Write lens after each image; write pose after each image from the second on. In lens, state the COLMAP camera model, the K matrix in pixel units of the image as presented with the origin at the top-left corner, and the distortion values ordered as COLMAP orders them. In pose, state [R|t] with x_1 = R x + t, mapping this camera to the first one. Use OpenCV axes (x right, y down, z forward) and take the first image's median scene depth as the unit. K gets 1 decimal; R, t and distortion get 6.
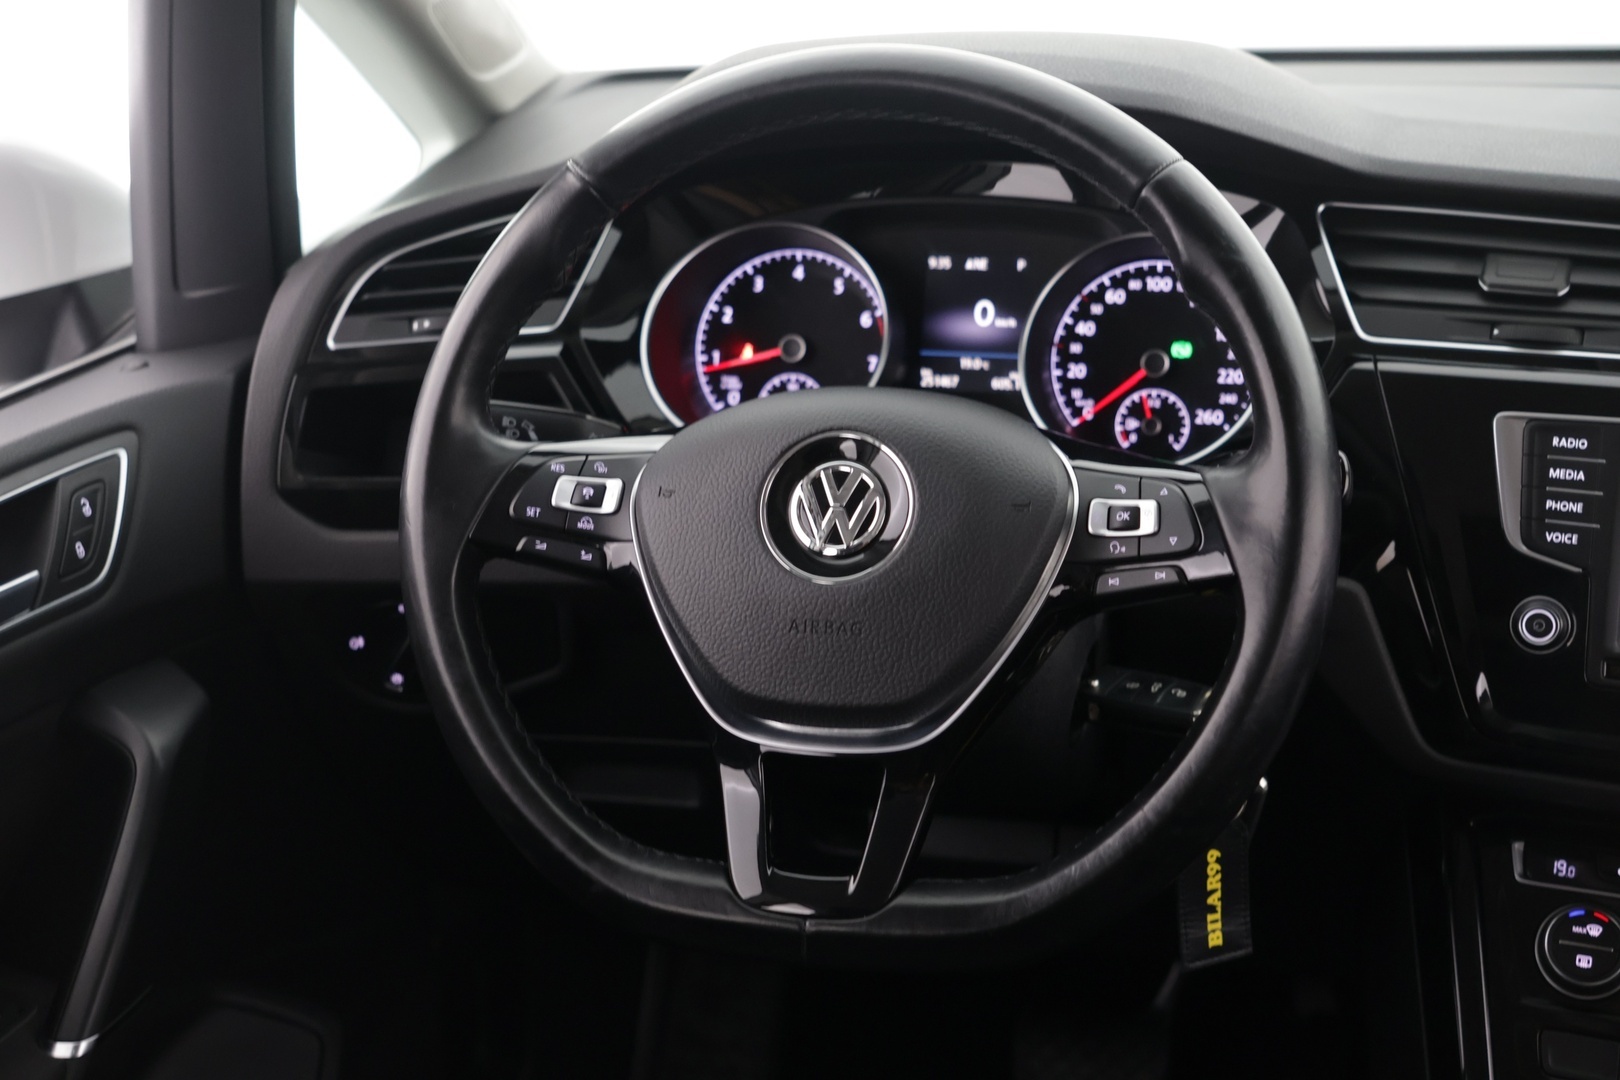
lens RADIAL K [[2193.8, 0, 800.5], [0, 2193.8, 525.7], [0, 0, 1]] dist [0.025900, 0.000000]
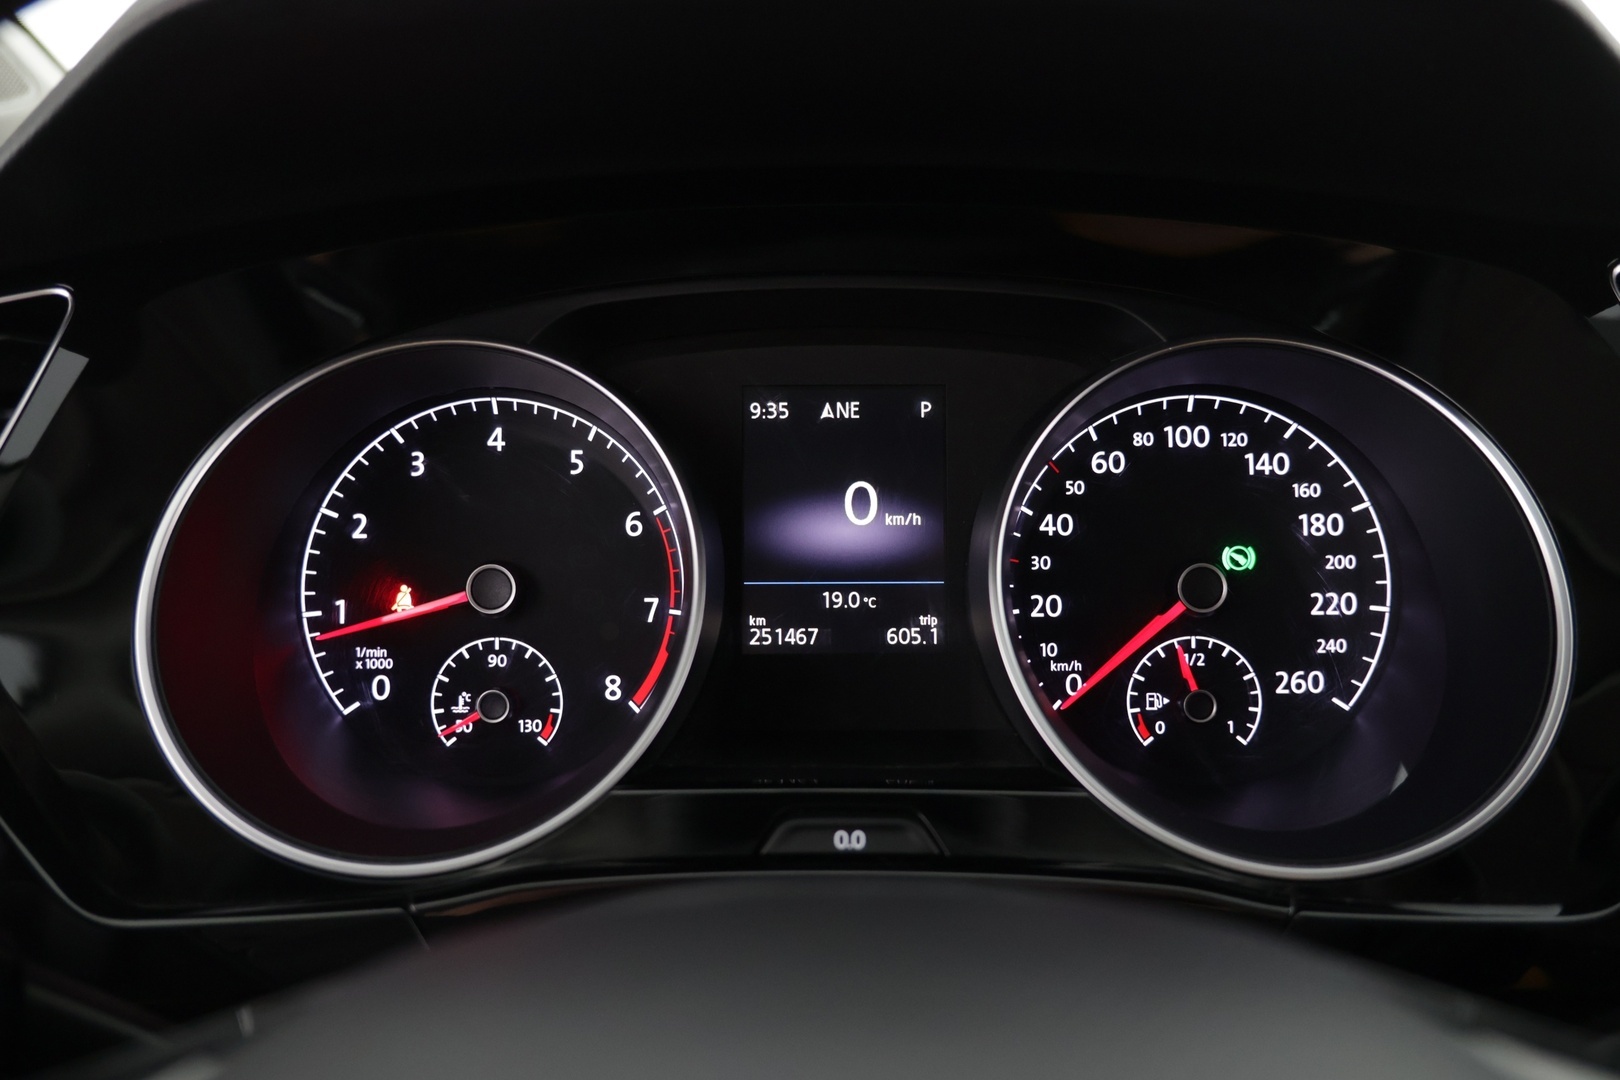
lens RADIAL K [[1300.0, 0, 831.8], [0, 1300.0, 515.8], [0, 0, 1]] dist [-0.034464, 0.015313]
pose [[0.974309, -0.056259, 0.218074, 0.008979], [0.060494, 0.998087, -0.012787, -0.091489], [-0.216937, 0.025651, 0.975849, 0.708174]]
